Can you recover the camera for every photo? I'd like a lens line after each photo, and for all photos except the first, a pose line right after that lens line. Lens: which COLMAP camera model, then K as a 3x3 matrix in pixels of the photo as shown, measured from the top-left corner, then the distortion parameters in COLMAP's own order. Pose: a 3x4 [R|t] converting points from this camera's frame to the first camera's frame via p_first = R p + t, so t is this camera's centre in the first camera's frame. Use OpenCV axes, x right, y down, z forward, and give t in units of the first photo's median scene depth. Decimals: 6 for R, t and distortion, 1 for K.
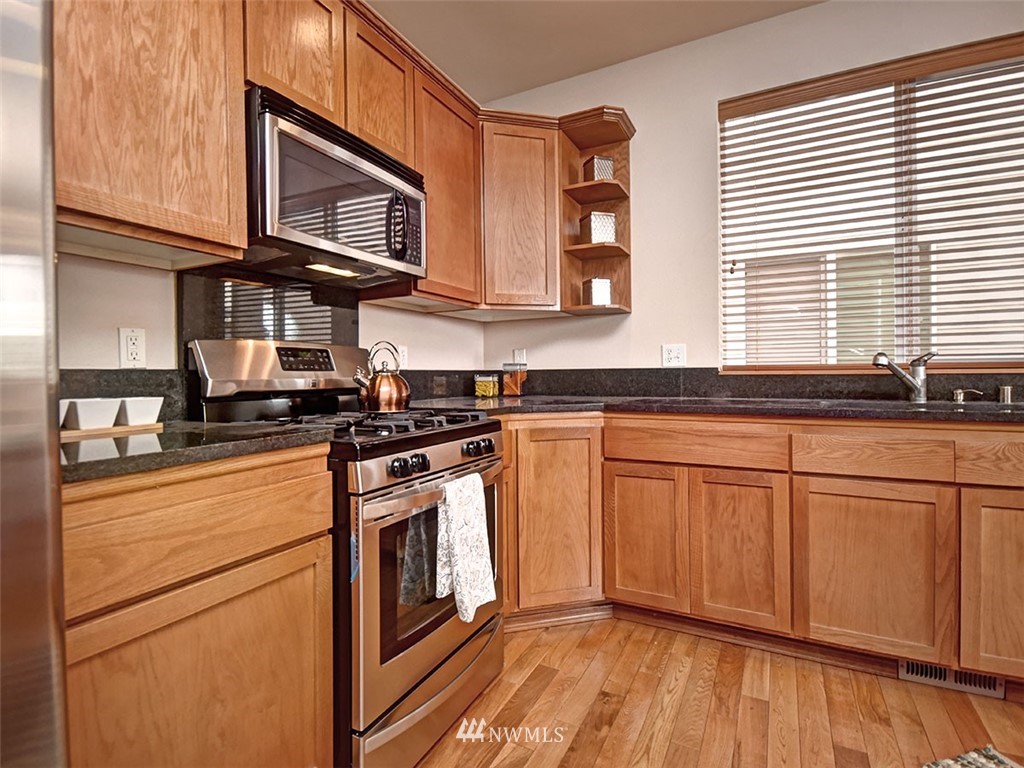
lens RADIAL K [[529.9, 0, 483.6], [0, 529.9, 374.4], [0, 0, 1]] dist [0.000642, -0.000766]
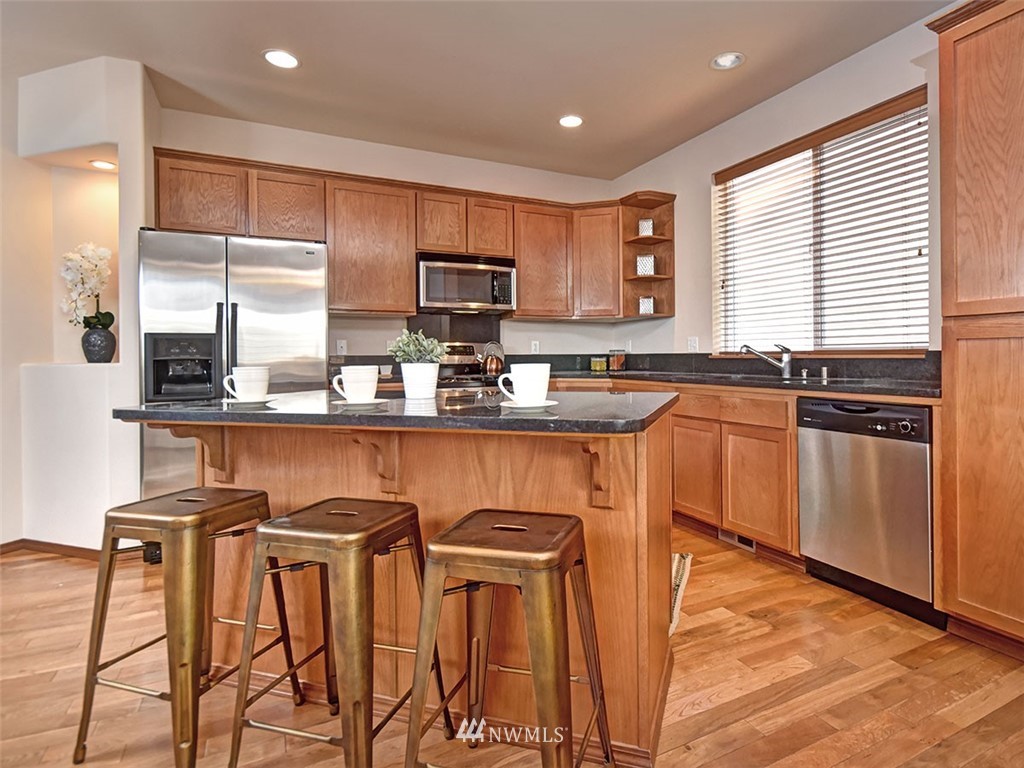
lens RADIAL K [[558.3, 0, 561.7], [0, 558.3, 353.8], [0, 0, 1]] dist [-0.002055, -0.000090]
pose [[0.833941, 0.000790, -0.551853, 1.142593], [-0.000760, 1.000000, 0.000283, -0.012925], [0.551853, 0.000183, 0.833942, -0.636520]]
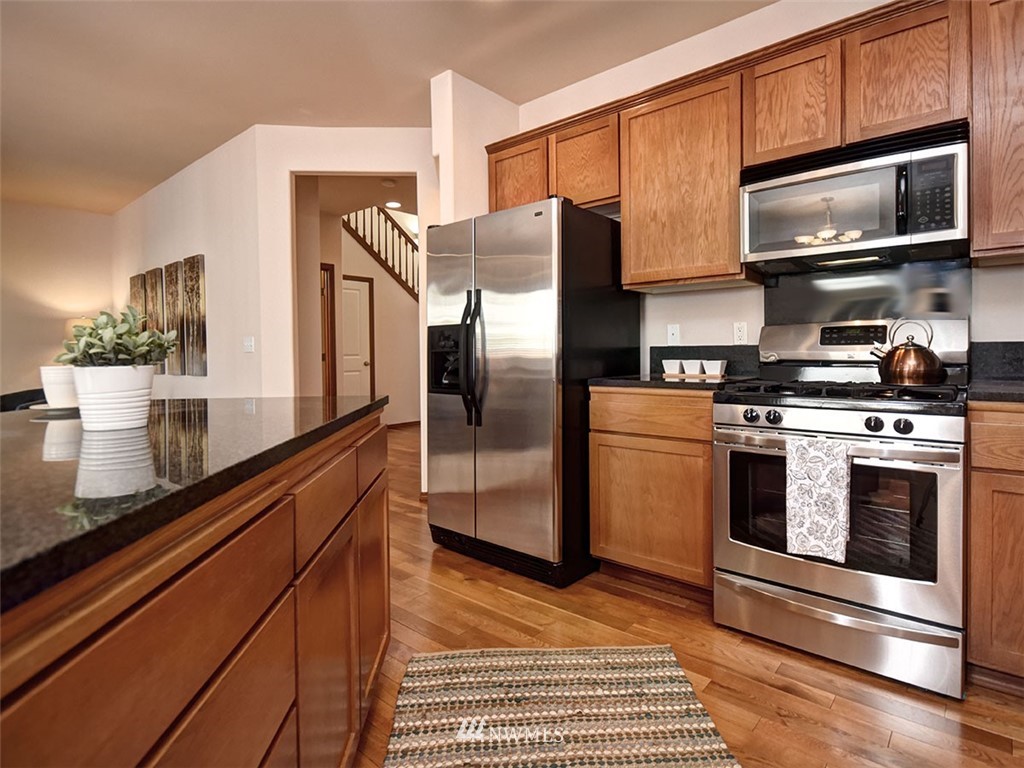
lens RADIAL K [[539.8, 0, 521.8], [0, 539.8, 357.8], [0, 0, 1]] dist [-0.004069, -0.001308]
pose [[-0.201270, 0.022303, -0.979282, 0.861069], [0.009413, 0.999739, 0.020834, -0.008611], [0.979491, -0.005024, -0.201427, 0.432608]]
